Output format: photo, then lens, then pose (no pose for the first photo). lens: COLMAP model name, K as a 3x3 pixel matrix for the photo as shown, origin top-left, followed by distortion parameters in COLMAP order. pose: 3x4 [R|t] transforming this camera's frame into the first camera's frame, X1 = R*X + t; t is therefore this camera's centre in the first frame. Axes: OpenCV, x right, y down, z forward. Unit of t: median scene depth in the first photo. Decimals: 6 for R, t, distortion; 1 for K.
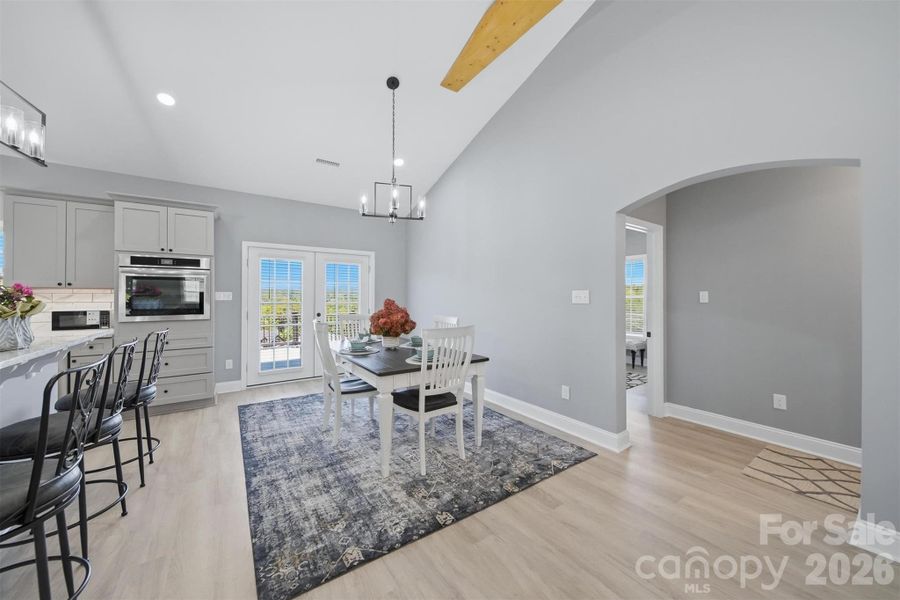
lens RADIAL K [[326.5, 0, 449.4], [0, 326.5, 295.8], [0, 0, 1]] dist [-0.001168, -0.001595]
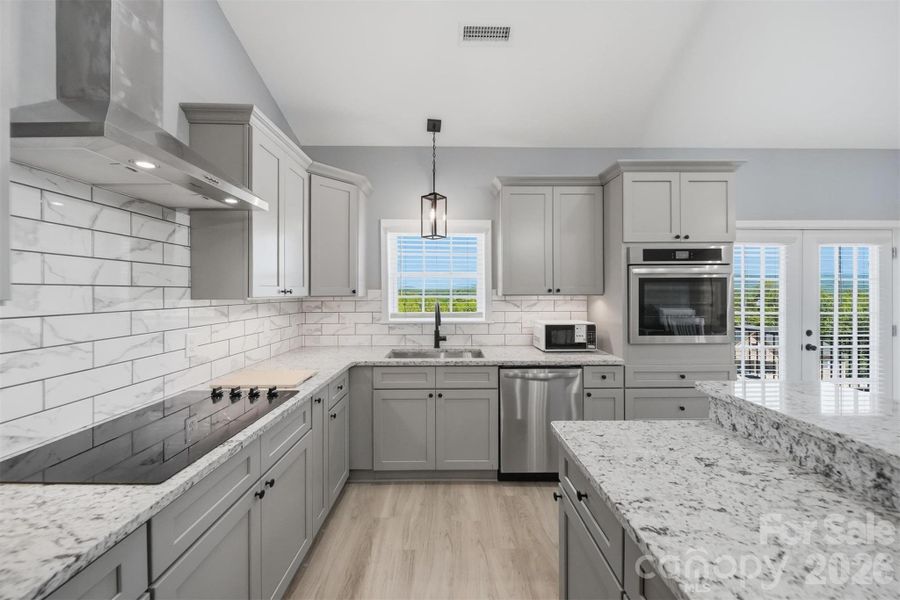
lens RADIAL K [[325.1, 0, 449.2], [0, 325.1, 292.1], [0, 0, 1]] dist [-0.002280, -0.000266]
pose [[0.823507, -0.003649, -0.567294, -0.942767], [0.005617, 0.999983, 0.001722, -0.034376], [0.567278, -0.004604, 0.823513, 0.197680]]
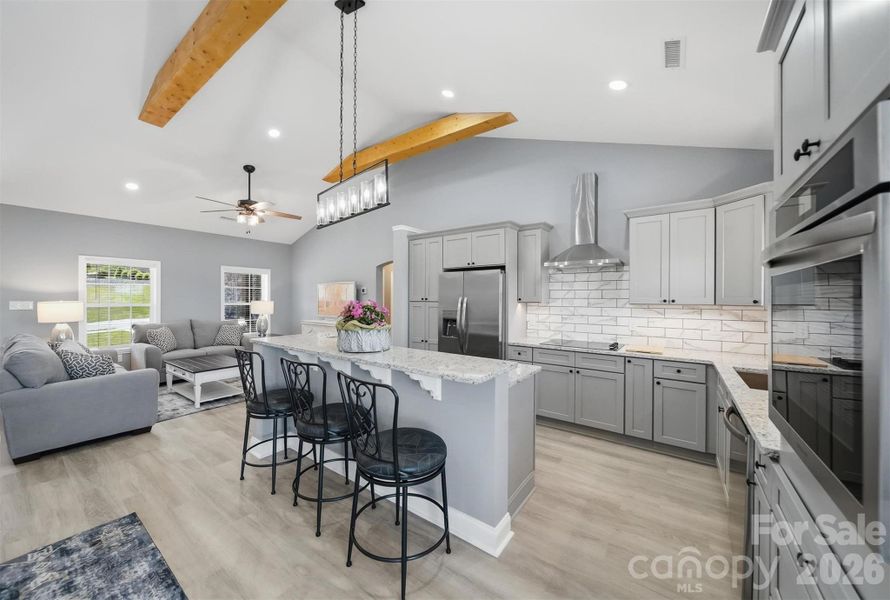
lens RADIAL K [[326.2, 0, 438.6], [0, 326.2, 297.1], [0, 0, 1]] dist [0.000830, 0.000072]
pose [[-0.947288, -0.004642, -0.320349, -0.588736], [-0.003443, 0.999985, -0.004310, -0.041299], [0.320364, -0.002980, -0.947290, 1.215006]]
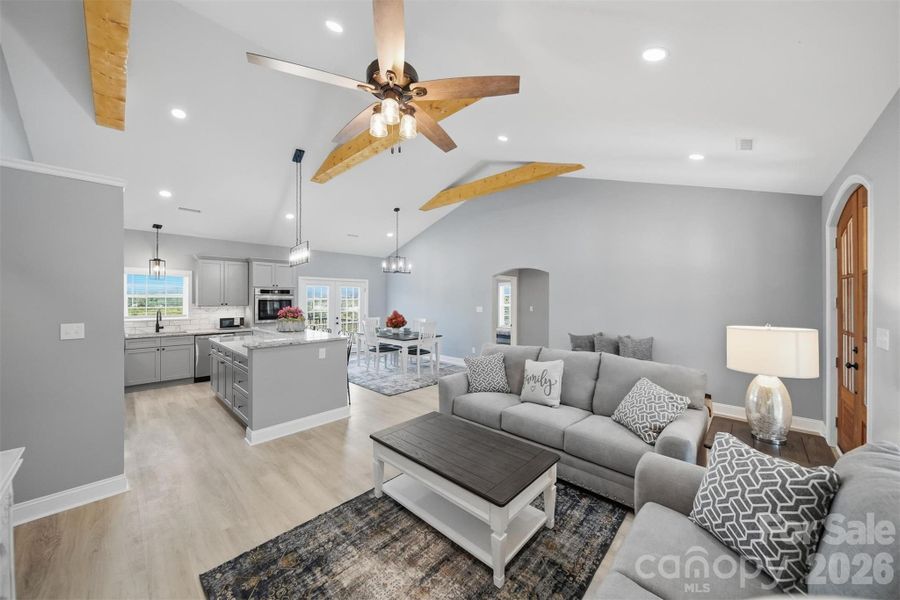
lens RADIAL K [[317.1, 0, 444.9], [0, 317.1, 296.9], [0, 0, 1]] dist [-0.001605, -0.000141]
pose [[0.981734, 0.001218, 0.190257, -0.257424], [-0.000384, 0.999990, -0.004424, -0.070336], [-0.190261, 0.004271, 0.981724, -1.094531]]
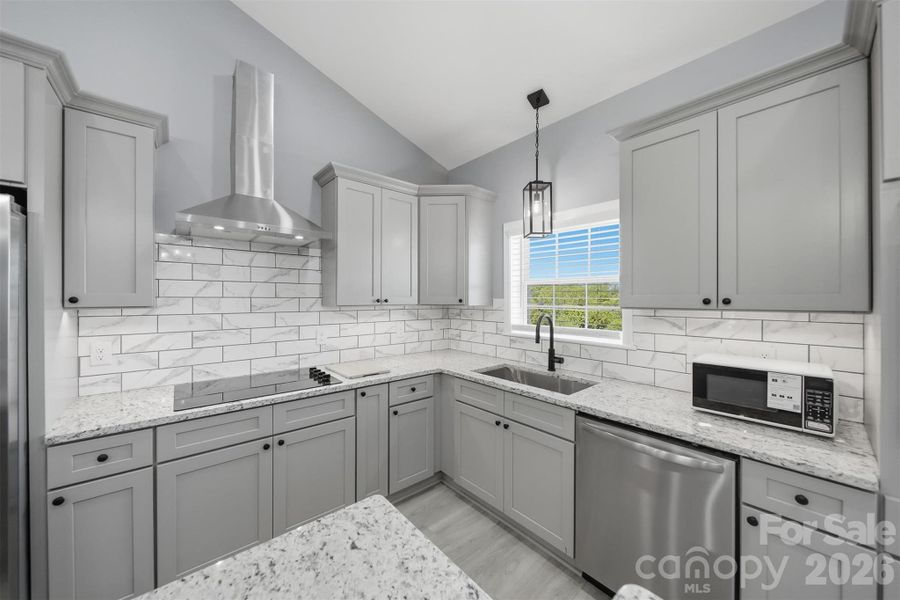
lens RADIAL K [[318.4, 0, 450.0], [0, 318.4, 300.0], [0, 0, 1]] dist [-0.002606, -0.000360]
pose [[0.103711, 0.002232, -0.994605, -0.800429], [0.001765, 0.999995, 0.002428, -0.039323], [0.994606, -0.002007, 0.103706, 0.603346]]
